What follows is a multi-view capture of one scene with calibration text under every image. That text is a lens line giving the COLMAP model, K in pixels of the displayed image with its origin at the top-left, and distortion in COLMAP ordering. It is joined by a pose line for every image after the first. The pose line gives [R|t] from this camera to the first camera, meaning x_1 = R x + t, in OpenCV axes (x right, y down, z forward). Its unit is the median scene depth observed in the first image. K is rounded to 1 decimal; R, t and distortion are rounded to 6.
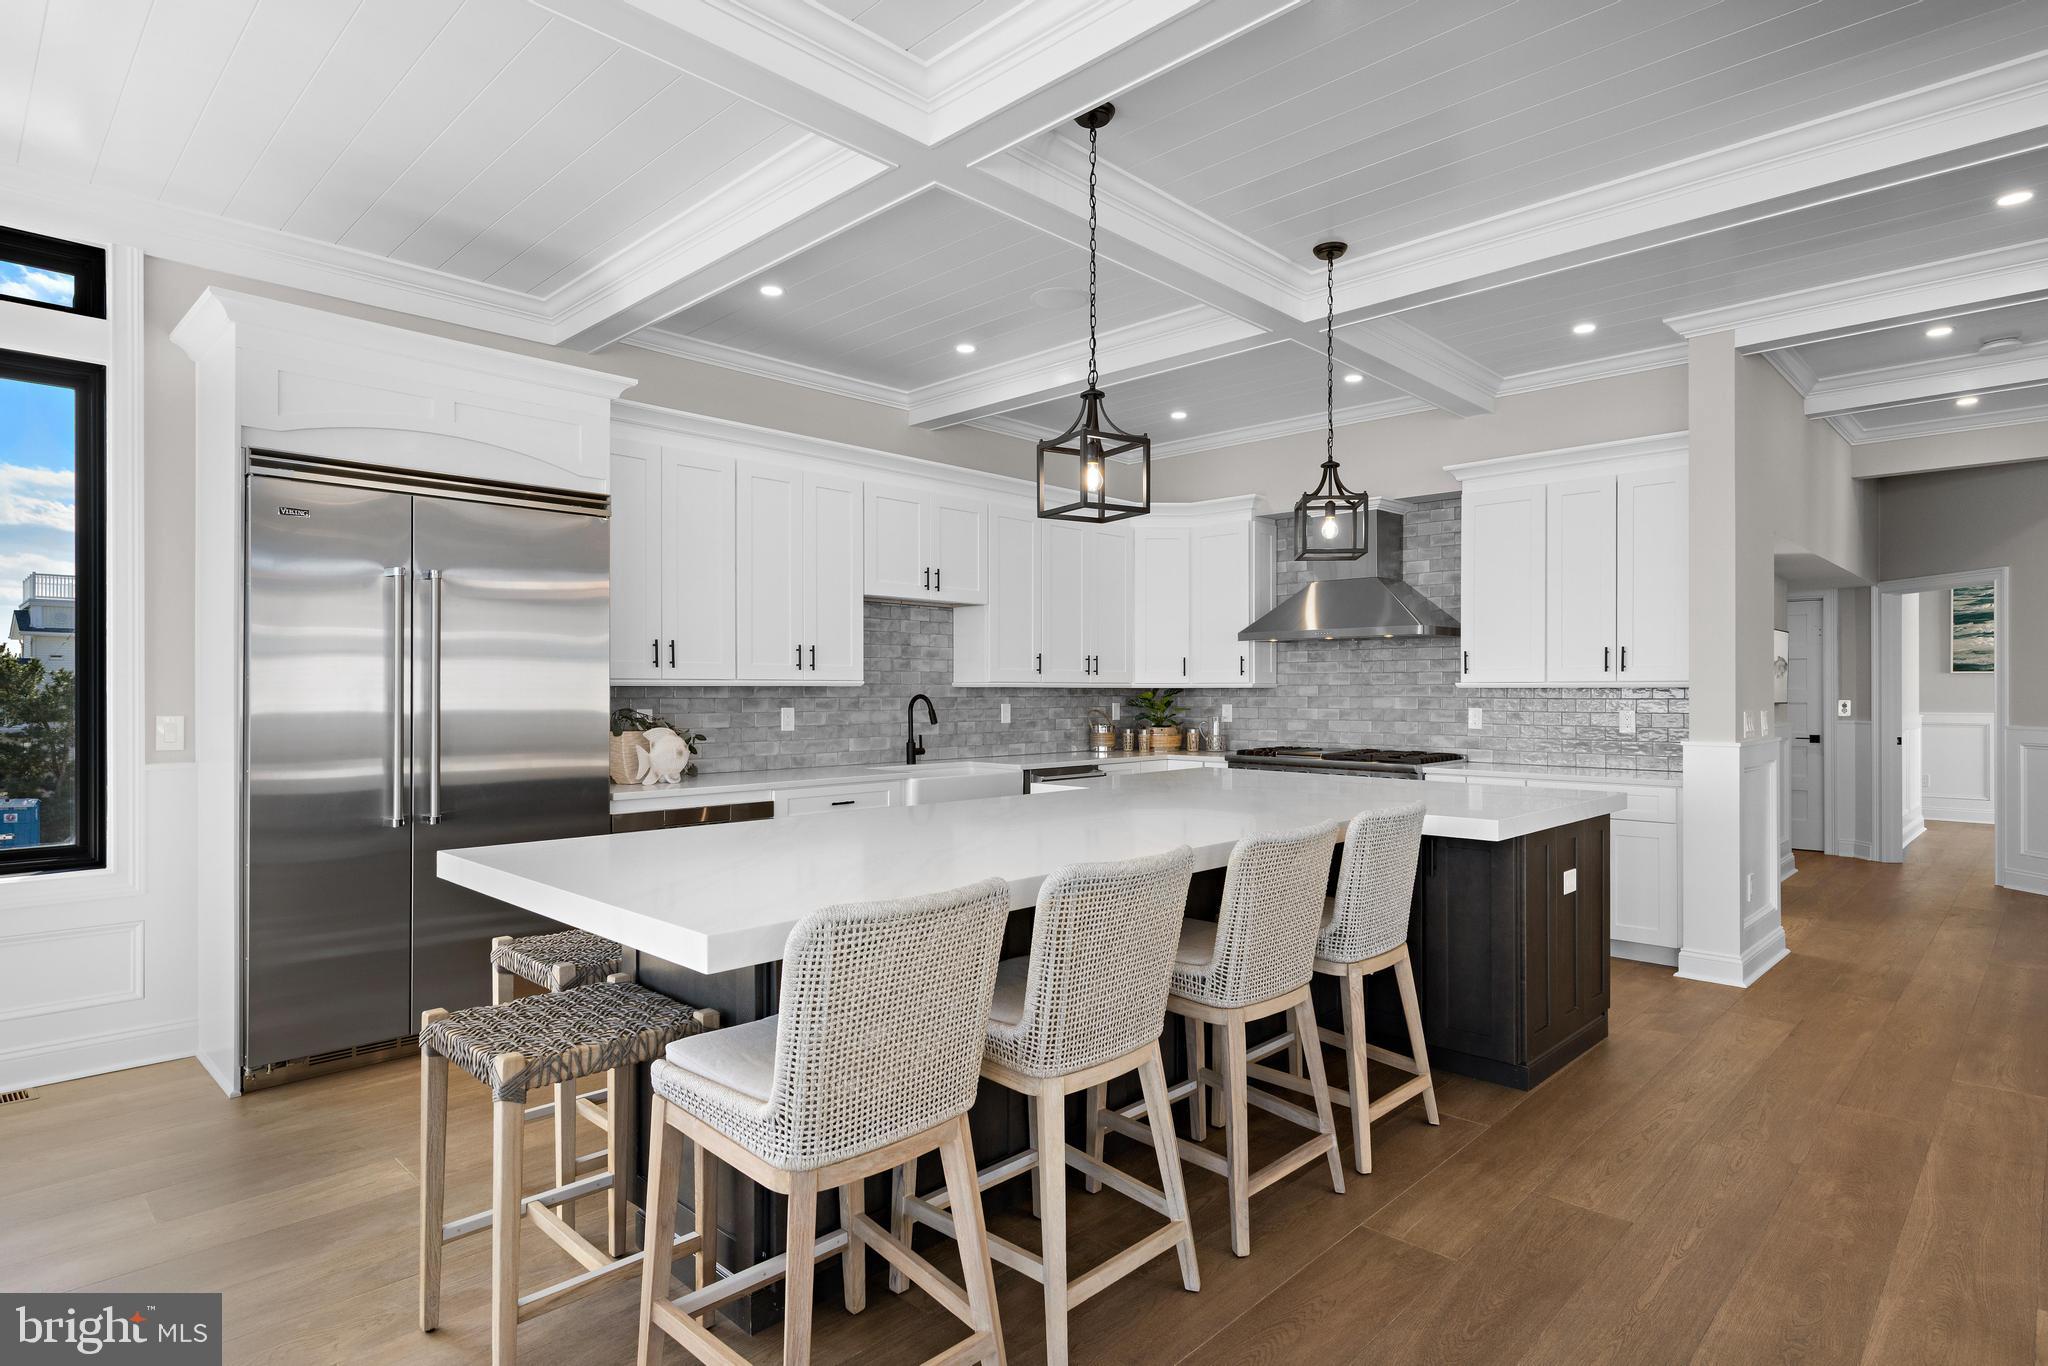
lens RADIAL K [[1085.2, 0, 1020.8], [0, 1085.2, 698.7], [0, 0, 1]] dist [0.005958, 0.000177]
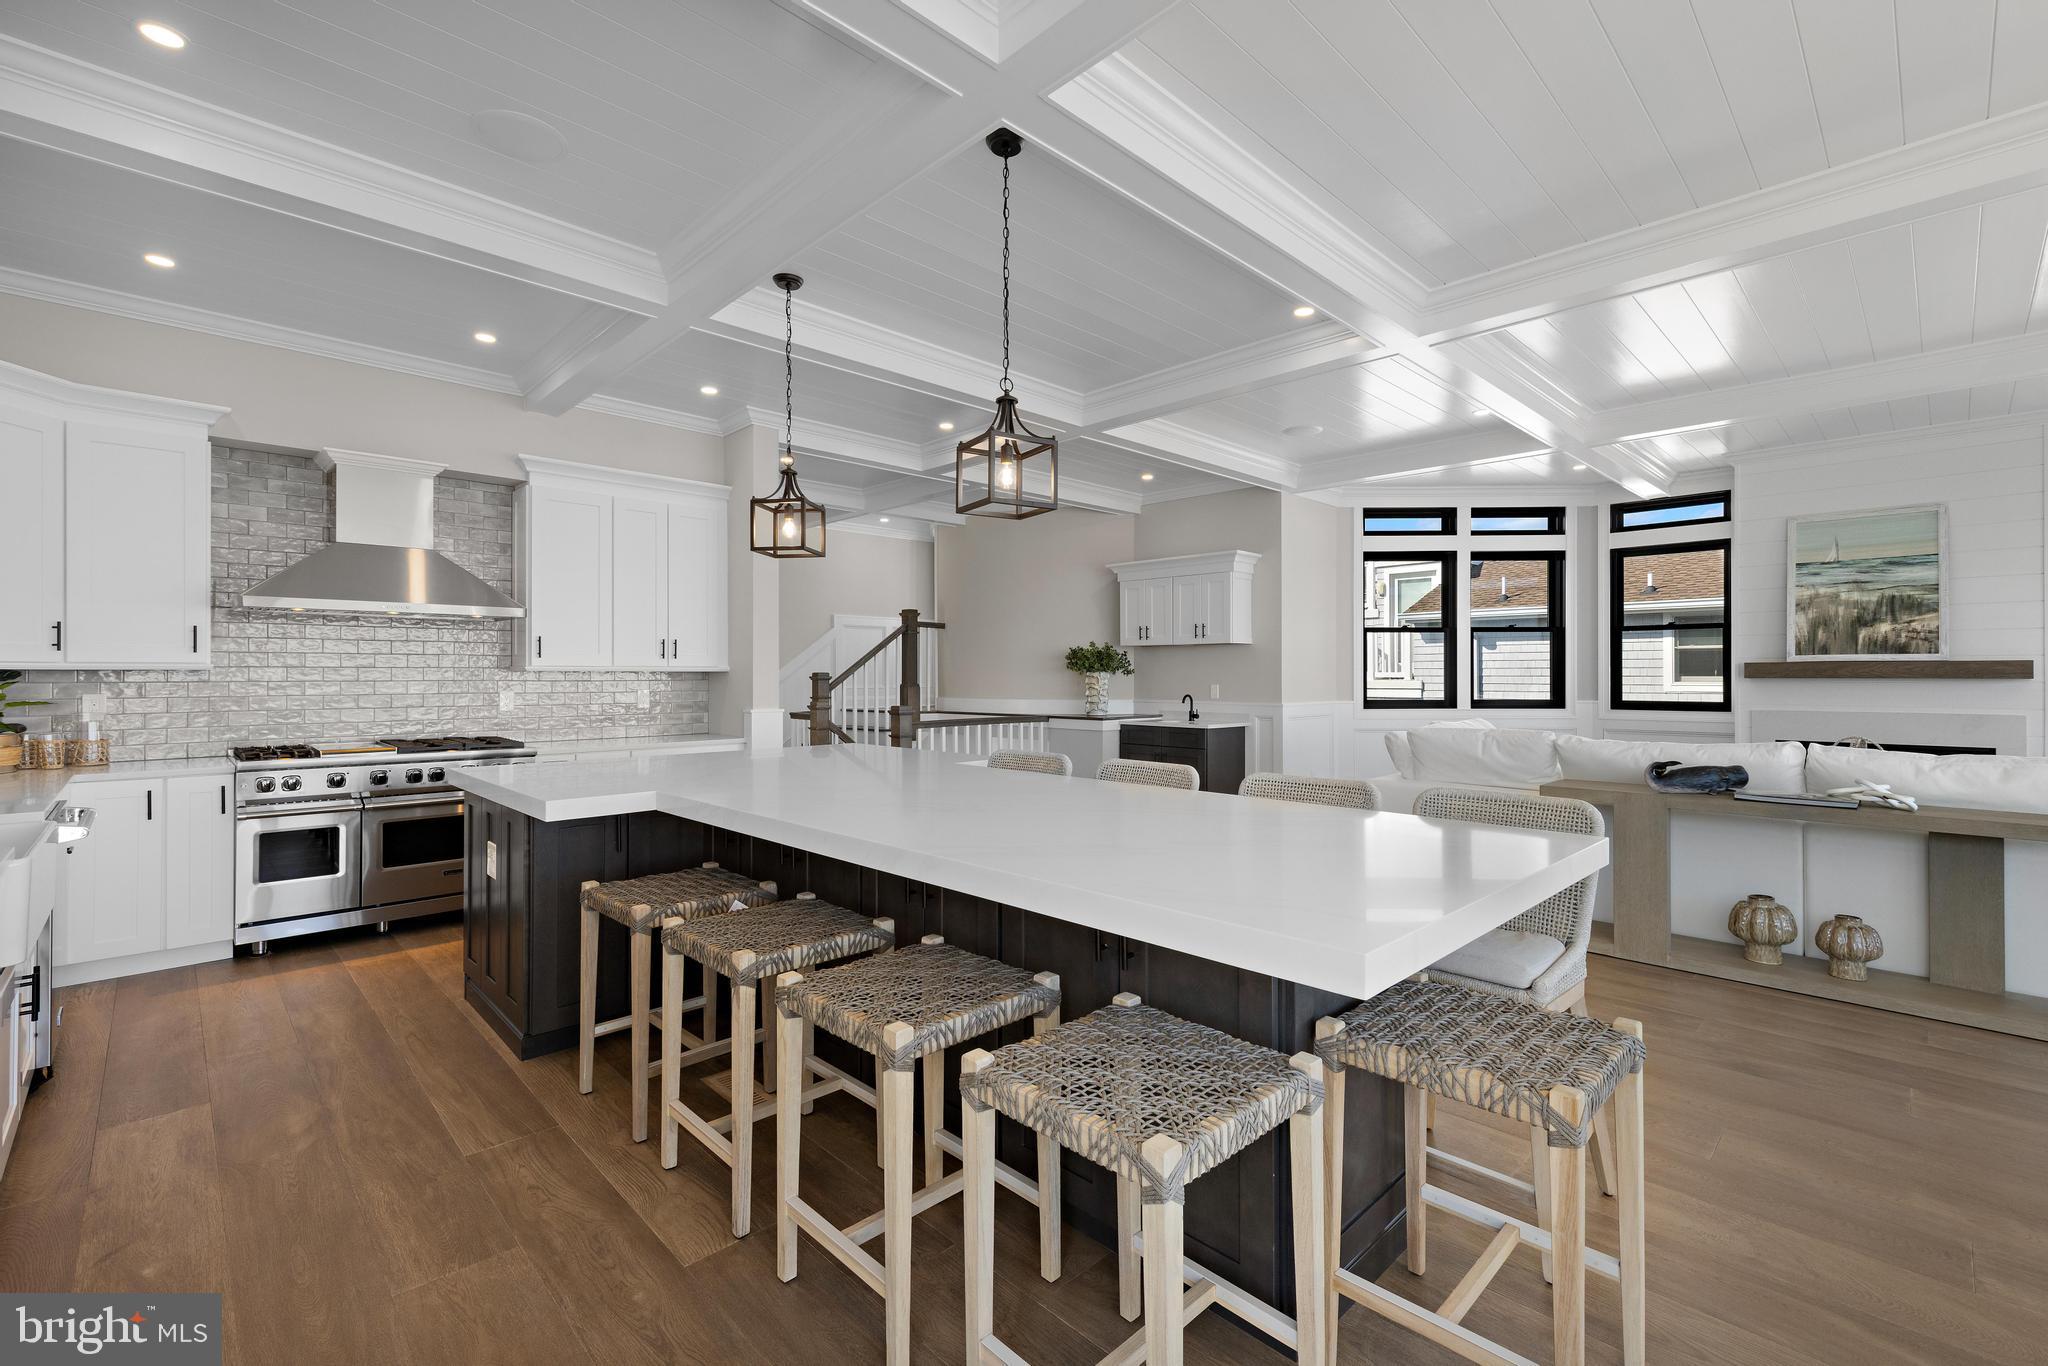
lens RADIAL K [[881.1, 0, 1035.4], [0, 881.1, 671.3], [0, 0, 1]] dist [0.000133, -0.000051]
pose [[0.017697, 0.003966, 0.999836, -0.438460], [0.008578, 0.999955, -0.004118, -0.002358], [-0.999807, 0.008650, 0.017663, 0.516932]]
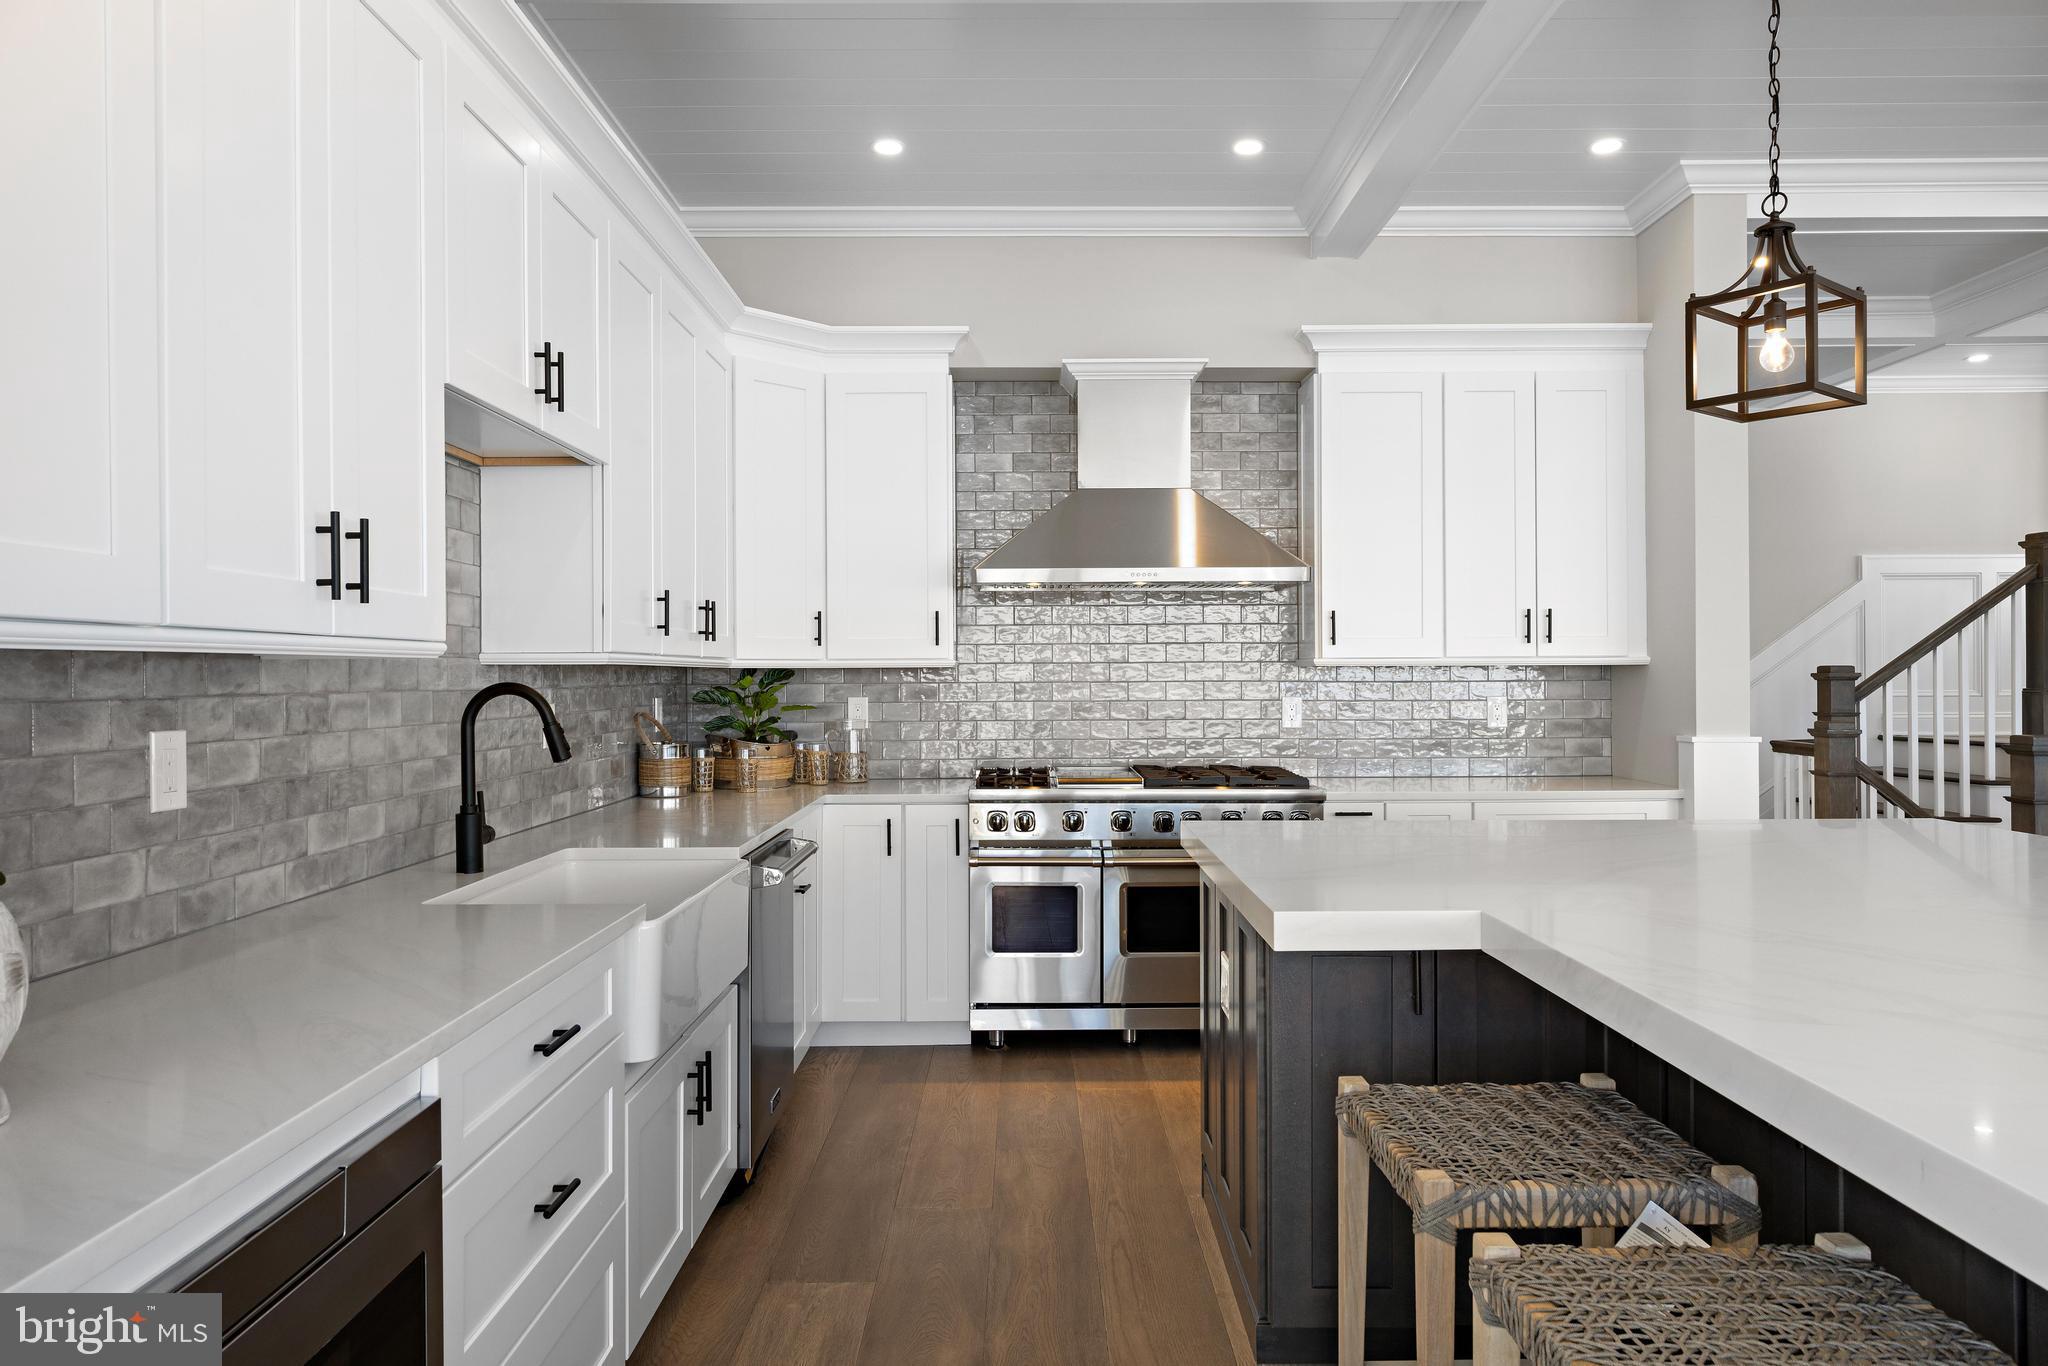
lens RADIAL K [[1330.5, 0, 1031.8], [0, 1330.5, 670.8], [0, 0, 1]] dist [0.010195, 0.000549]
pose [[0.711785, -0.001419, 0.702396, -0.292699], [0.010453, 0.999909, -0.008574, -0.002250], [-0.702320, 0.013445, 0.711735, 0.564718]]
